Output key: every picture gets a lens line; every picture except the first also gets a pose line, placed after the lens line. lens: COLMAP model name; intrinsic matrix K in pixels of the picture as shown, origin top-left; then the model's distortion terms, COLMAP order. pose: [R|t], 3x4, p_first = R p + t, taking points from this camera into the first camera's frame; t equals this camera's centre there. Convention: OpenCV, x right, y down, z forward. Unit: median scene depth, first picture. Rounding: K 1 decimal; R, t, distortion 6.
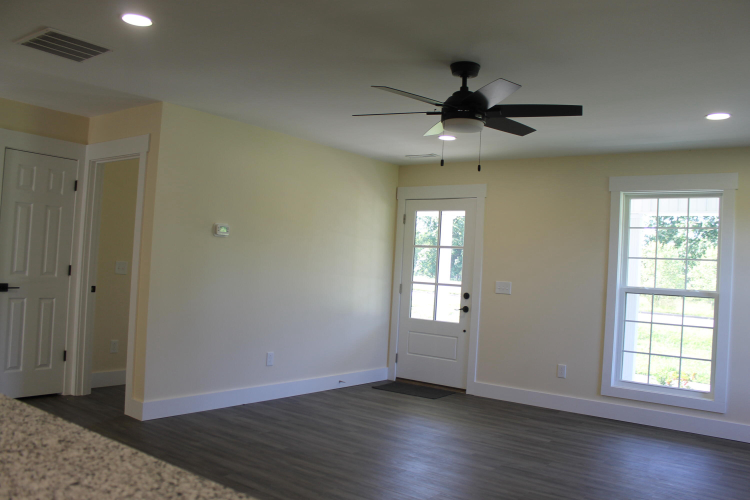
lens RADIAL K [[623.3, 0, 375.0], [0, 623.3, 250.0], [0, 0, 1]] dist [-0.166627, 0.129642]
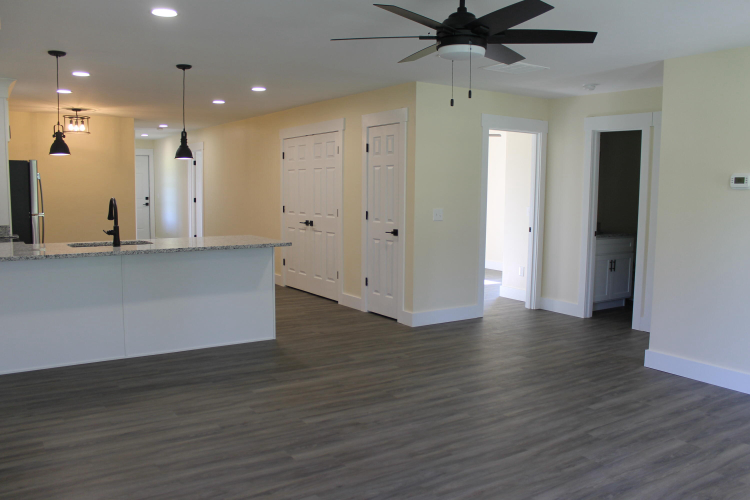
lens RADIAL K [[623.3, 0, 375.0], [0, 623.3, 250.0], [0, 0, 1]] dist [-0.166627, 0.129642]
pose [[-0.326130, 0.036043, -0.944638, 0.638501], [-0.002434, 0.999238, 0.038967, 0.027862], [0.945322, 0.015008, -0.325794, 0.730175]]
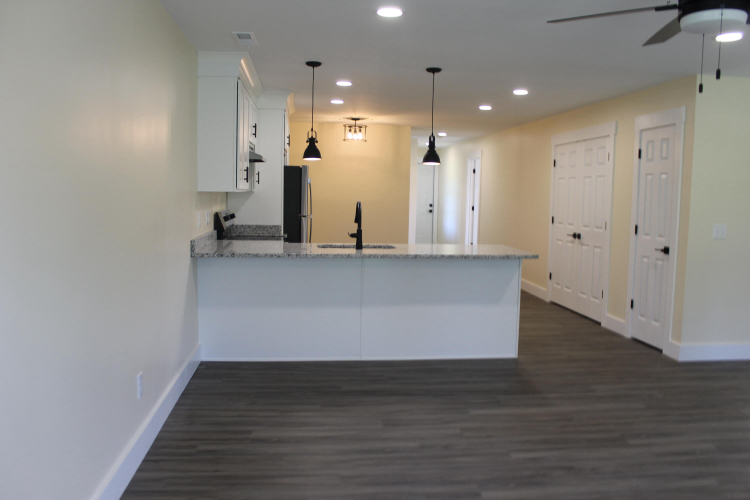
lens RADIAL K [[623.3, 0, 375.0], [0, 623.3, 250.0], [0, 0, 1]] dist [-0.166627, 0.129642]
pose [[-0.719273, -0.007713, -0.694684, 0.547451], [-0.042387, 0.998563, 0.032800, 0.027743], [0.693433, 0.053037, -0.718567, 0.764463]]
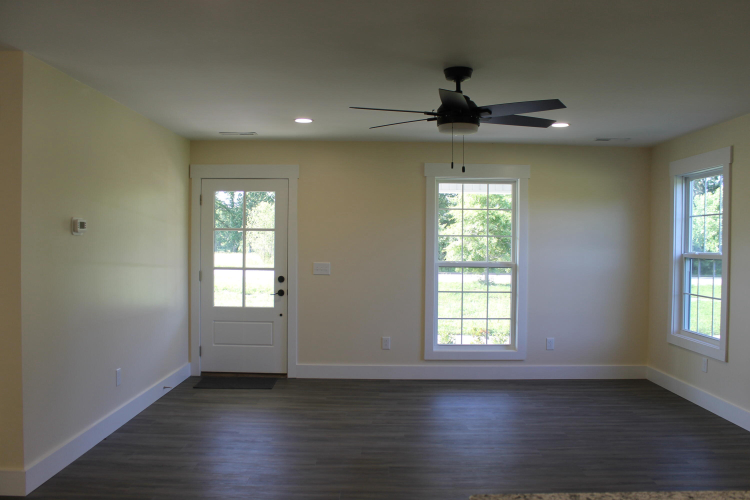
lens RADIAL K [[623.3, 0, 375.0], [0, 623.3, 250.0], [0, 0, 1]] dist [-0.166627, 0.129642]
pose [[0.795073, -0.055531, 0.603966, -0.376206], [0.016533, 0.997414, 0.069942, -0.044198], [-0.606288, -0.045624, 0.793935, 0.156108]]
